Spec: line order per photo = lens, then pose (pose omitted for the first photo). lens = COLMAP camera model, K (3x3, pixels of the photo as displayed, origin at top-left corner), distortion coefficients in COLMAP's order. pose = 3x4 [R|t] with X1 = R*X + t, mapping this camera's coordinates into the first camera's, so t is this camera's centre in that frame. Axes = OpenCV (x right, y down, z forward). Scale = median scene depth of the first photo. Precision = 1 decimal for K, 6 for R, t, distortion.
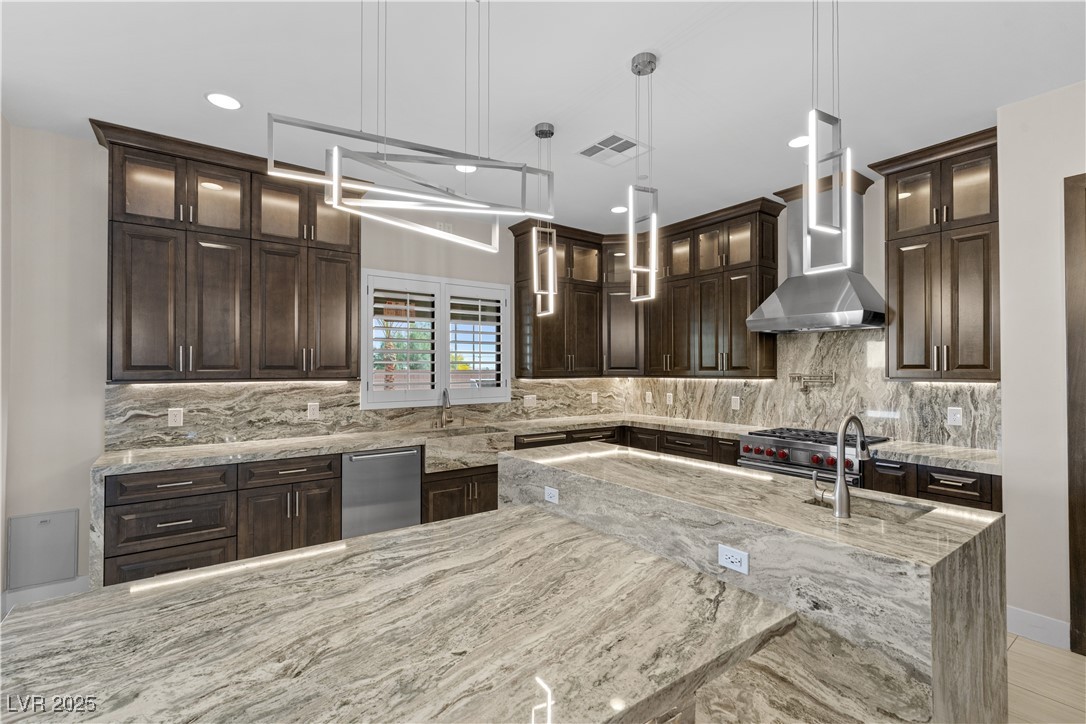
lens RADIAL K [[492.1, 0, 547.0], [0, 492.1, 367.7], [0, 0, 1]] dist [0.026699, 0.000006]
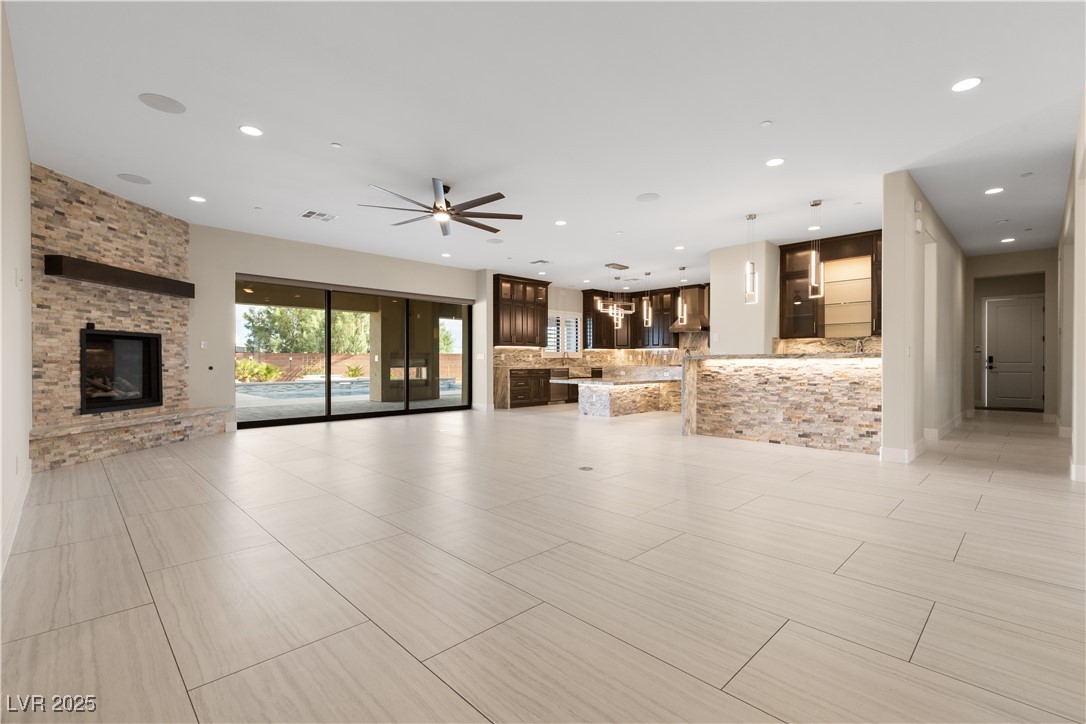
lens RADIAL K [[486.2, 0, 550.2], [0, 486.2, 362.4], [0, 0, 1]] dist [0.000508, 0.000168]
pose [[0.988454, -0.001816, 0.151509, -0.713956], [0.001289, 0.999993, 0.003577, 0.094979], [-0.151514, -0.003341, 0.988449, -1.706374]]
